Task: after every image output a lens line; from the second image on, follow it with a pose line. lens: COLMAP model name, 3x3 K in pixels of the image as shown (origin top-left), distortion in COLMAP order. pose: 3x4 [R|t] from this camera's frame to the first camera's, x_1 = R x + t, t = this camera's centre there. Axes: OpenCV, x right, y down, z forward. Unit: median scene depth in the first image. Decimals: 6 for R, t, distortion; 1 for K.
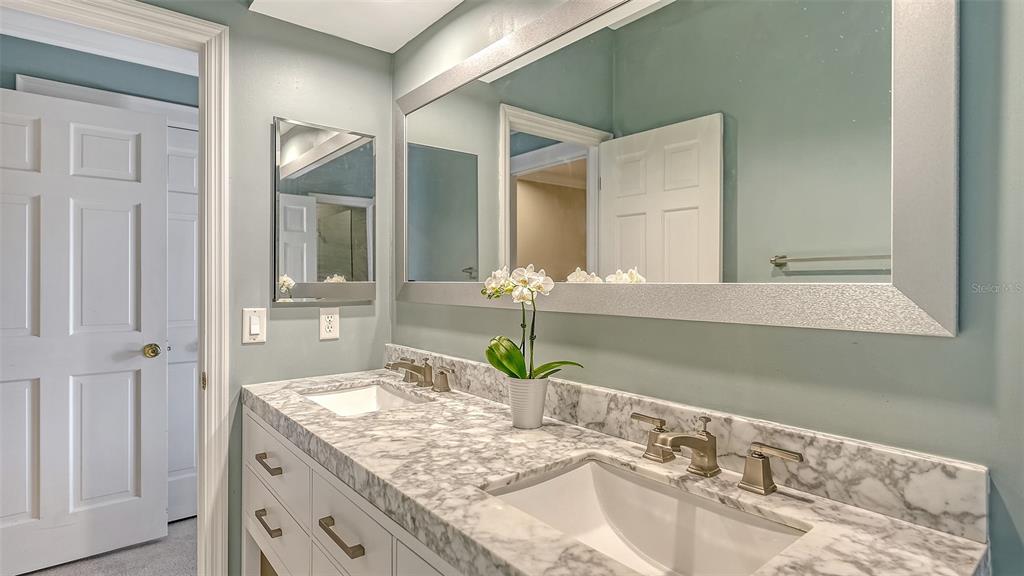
lens RADIAL K [[522.8, 0, 511.9], [0, 522.8, 288.7], [0, 0, 1]] dist [0.022162, 0.000243]
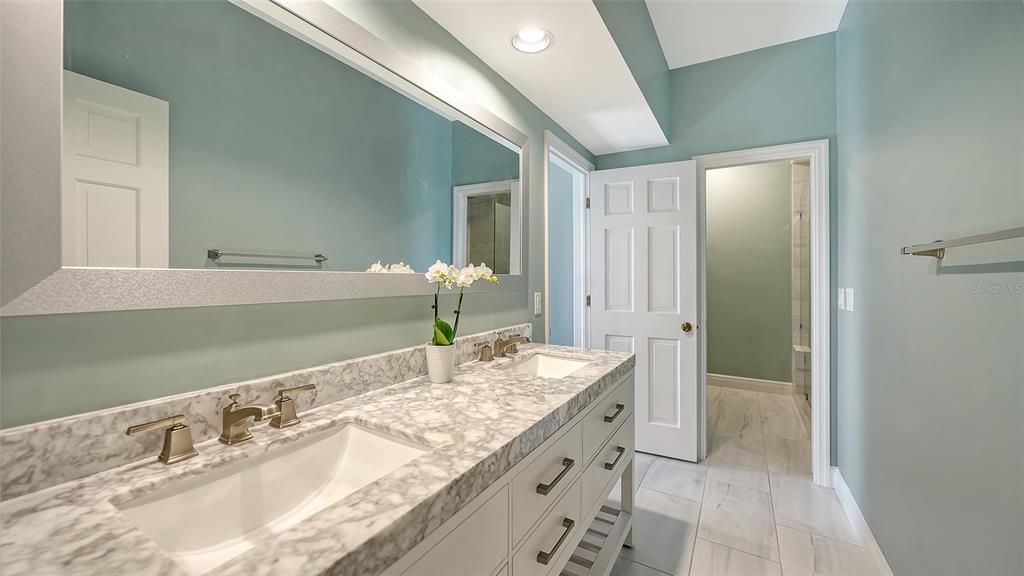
lens RADIAL K [[392.5, 0, 509.6], [0, 392.5, 272.3], [0, 0, 1]] dist [-0.006490, 0.000218]
pose [[-0.341275, 0.002830, 0.939959, -1.013113], [0.003784, 0.999992, -0.001637, -0.011699], [-0.939956, 0.002998, -0.341283, 1.234132]]
